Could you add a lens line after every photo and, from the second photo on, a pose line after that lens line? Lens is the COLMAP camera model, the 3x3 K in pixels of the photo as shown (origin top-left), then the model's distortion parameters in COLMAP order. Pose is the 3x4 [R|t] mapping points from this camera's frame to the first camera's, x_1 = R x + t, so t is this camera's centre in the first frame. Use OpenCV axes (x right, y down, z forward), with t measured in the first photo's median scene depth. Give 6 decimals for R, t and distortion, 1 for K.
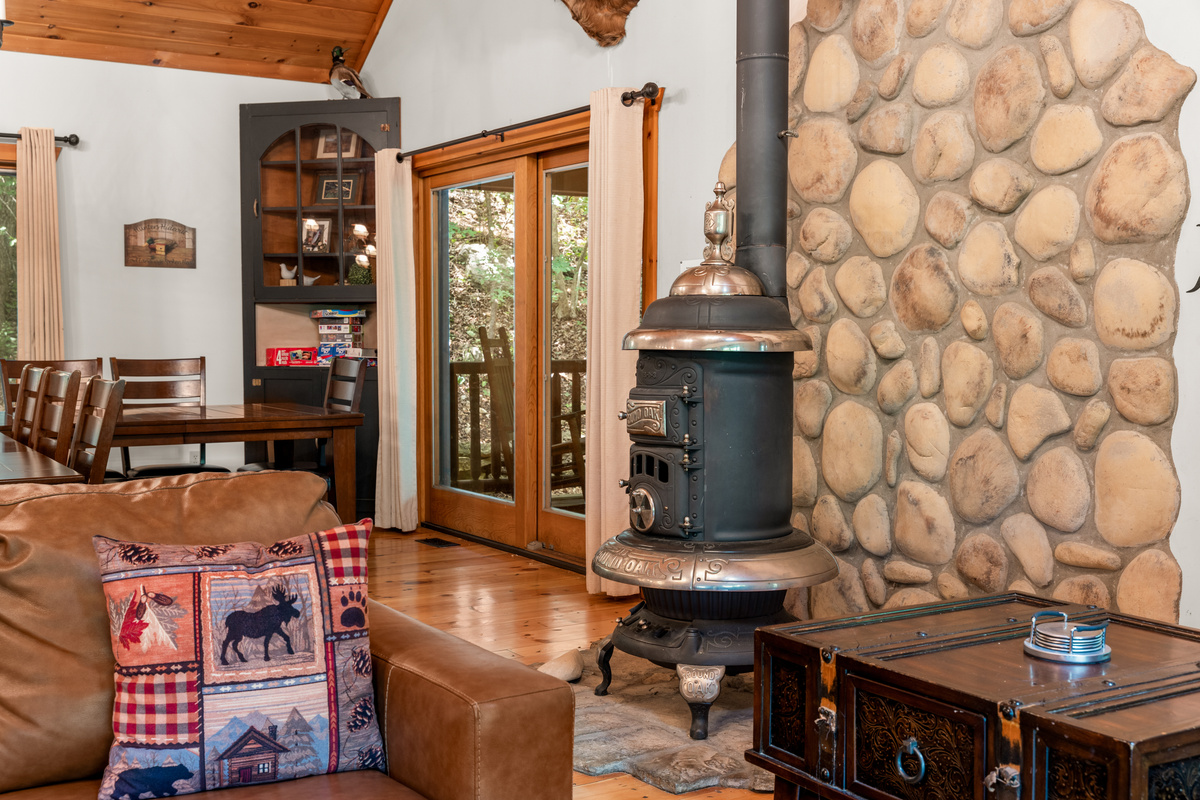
lens RADIAL K [[1313.1, 0, 623.2], [0, 1313.1, 398.4], [0, 0, 1]] dist [0.006261, 0.000000]
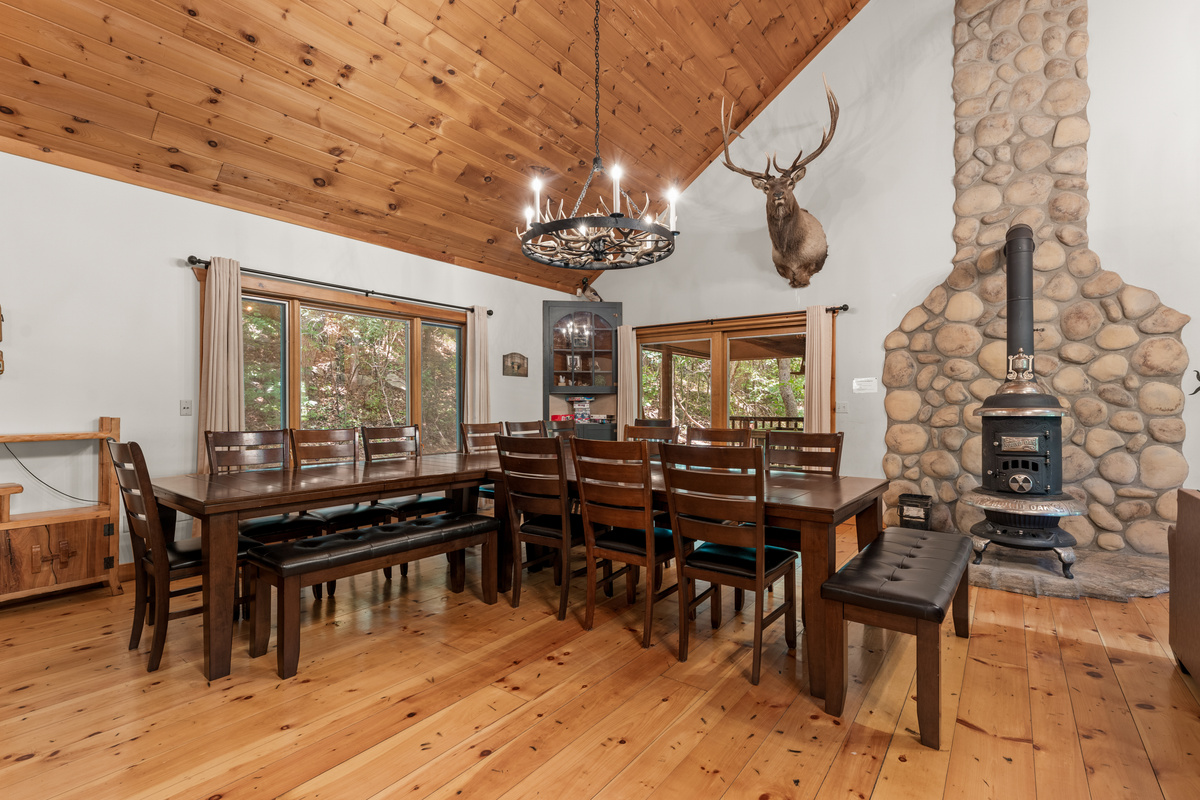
lens RADIAL K [[551.7, 0, 592.5], [0, 551.7, 401.5], [0, 0, 1]] dist [-0.004115, 0.002887]
pose [[0.943333, 0.003850, 0.331825, -0.674006], [0.015755, 0.998286, -0.056372, -0.012403], [-0.331473, 0.058406, 0.941655, 0.192301]]
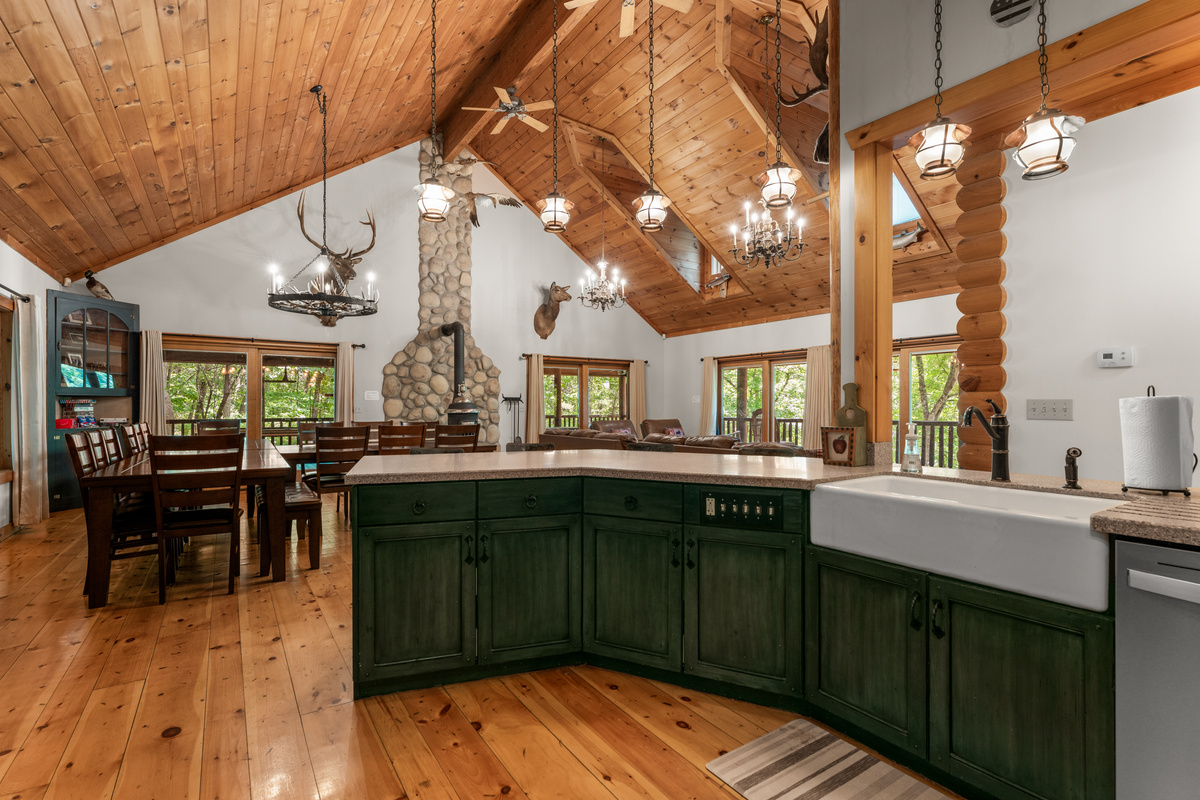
lens RADIAL K [[551.7, 0, 596.1], [0, 551.7, 408.3], [0, 0, 1]] dist [-0.004115, 0.002887]
pose [[0.004570, 0.000738, 0.999989, -1.409909], [0.053278, 0.998579, -0.000981, -0.015799], [-0.998569, 0.053282, 0.004524, 0.296722]]
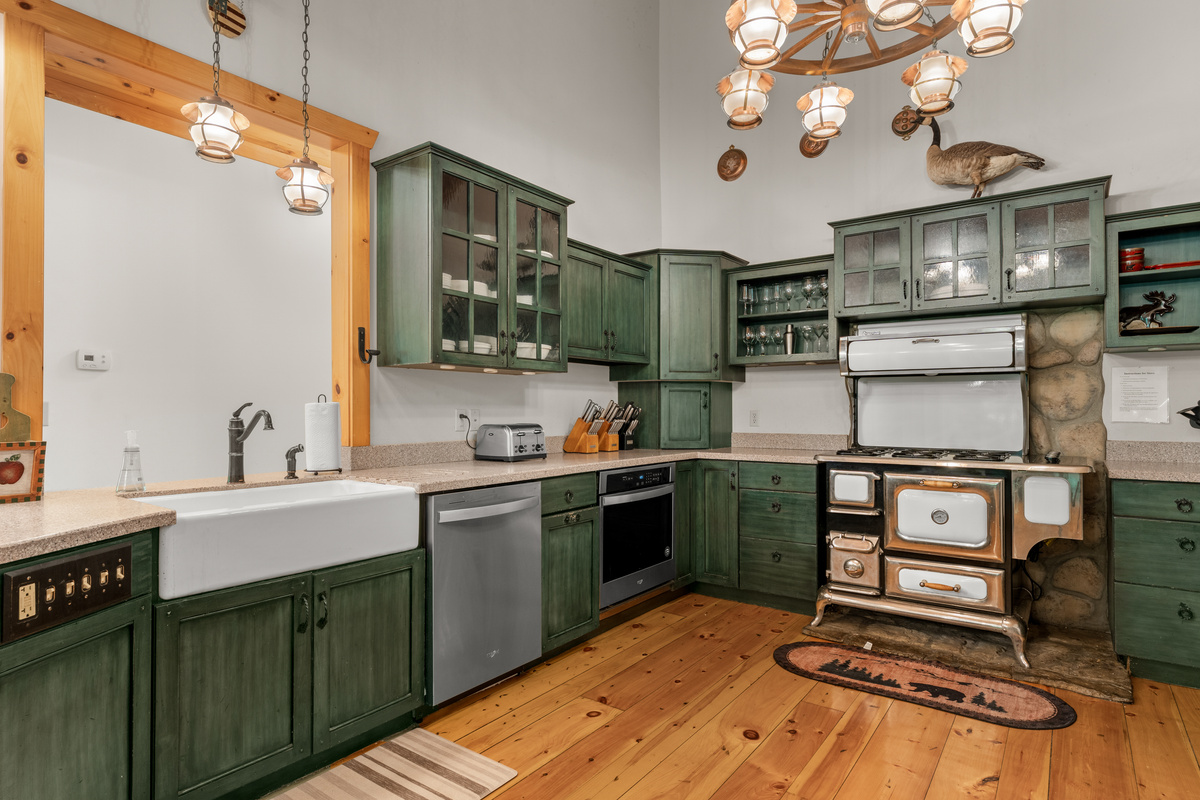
lens RADIAL K [[643.4, 0, 595.6], [0, 643.4, 402.5], [0, 0, 1]] dist [-0.002360, 0.000825]
pose [[-0.942056, -0.000611, -0.335456, -1.164156], [-0.014500, 0.999138, 0.038900, -0.026930], [0.335143, 0.041510, -0.941252, 0.491451]]
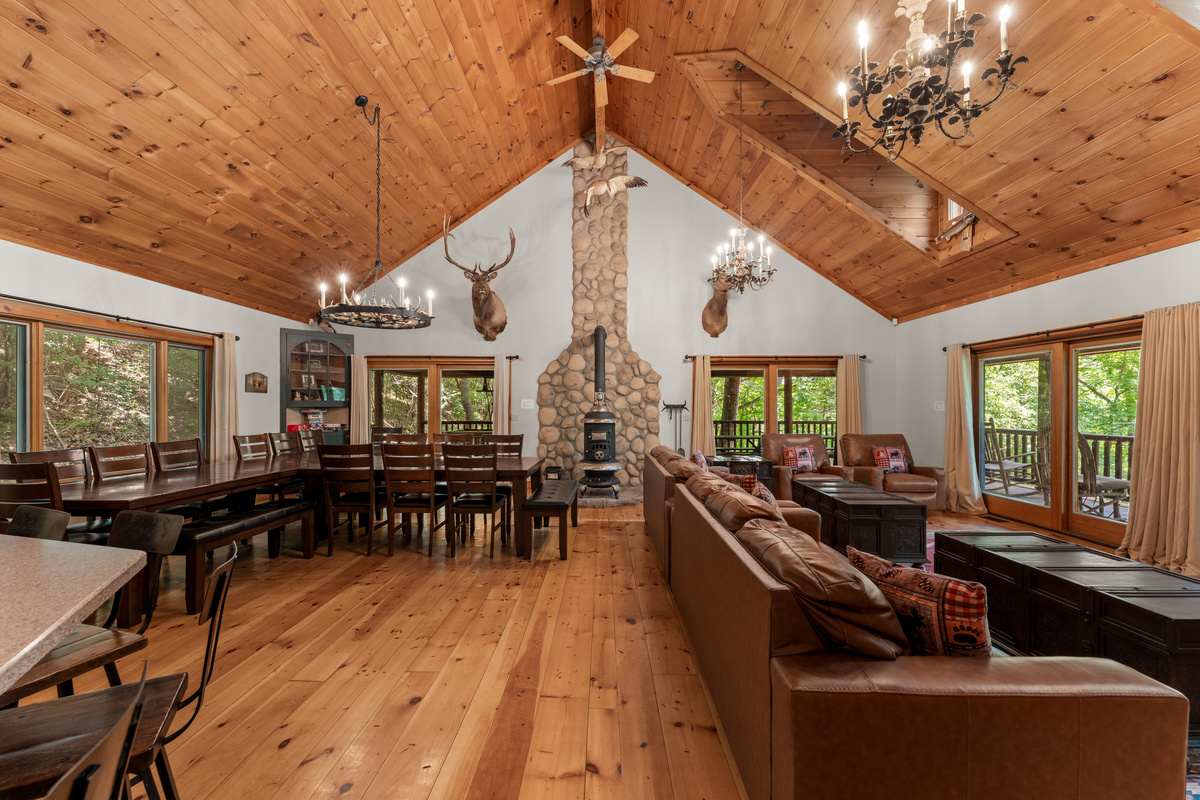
lens RADIAL K [[472.3, 0, 600.0], [0, 472.3, 405.1], [0, 0, 1]] dist [0.000715, -0.000192]
pose [[0.557970, 0.005648, 0.829842, -0.920718], [0.041750, 0.998519, -0.034868, -0.026481], [-0.828811, 0.054101, 0.556908, 0.004039]]
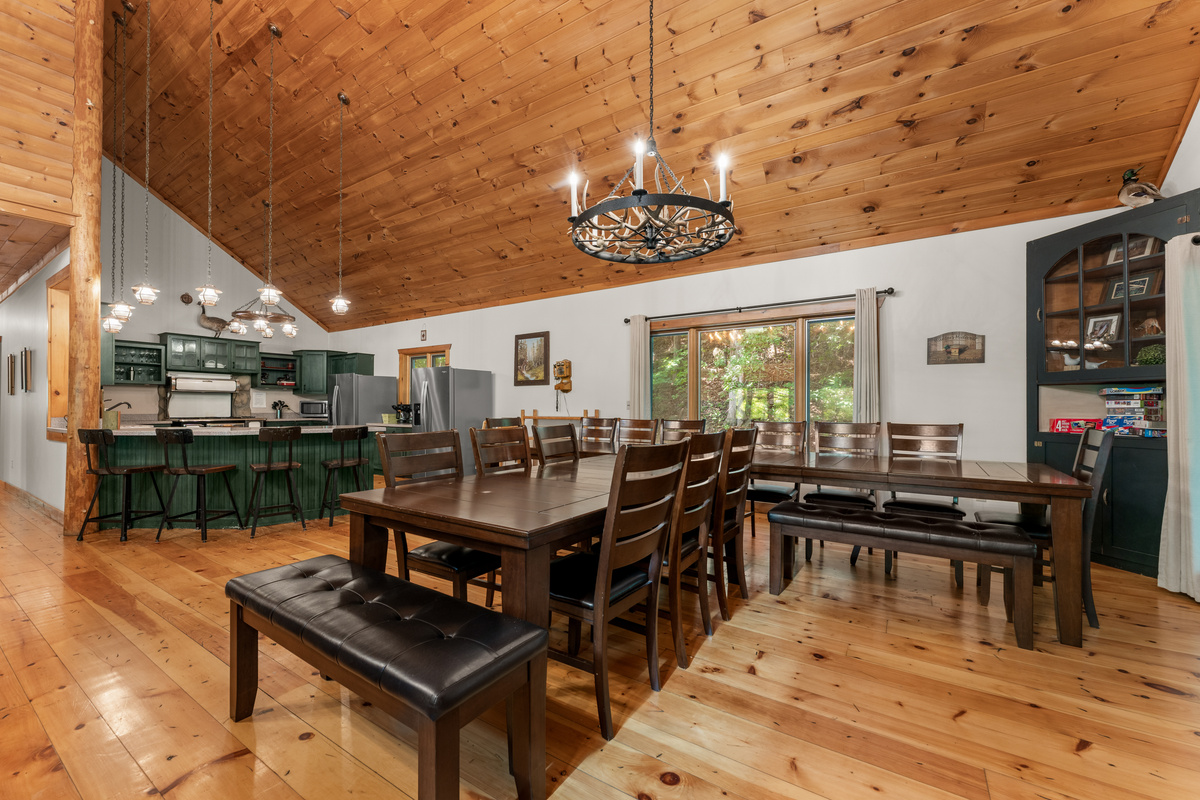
lens RADIAL K [[472.3, 0, 598.5], [0, 472.3, 402.8], [0, 0, 1]] dist [0.000715, -0.000192]
pose [[0.391964, -0.006665, -0.919956, -0.014709], [-0.051579, 0.998242, -0.029208, -0.022284], [0.918534, 0.058899, 0.390931, 0.527450]]
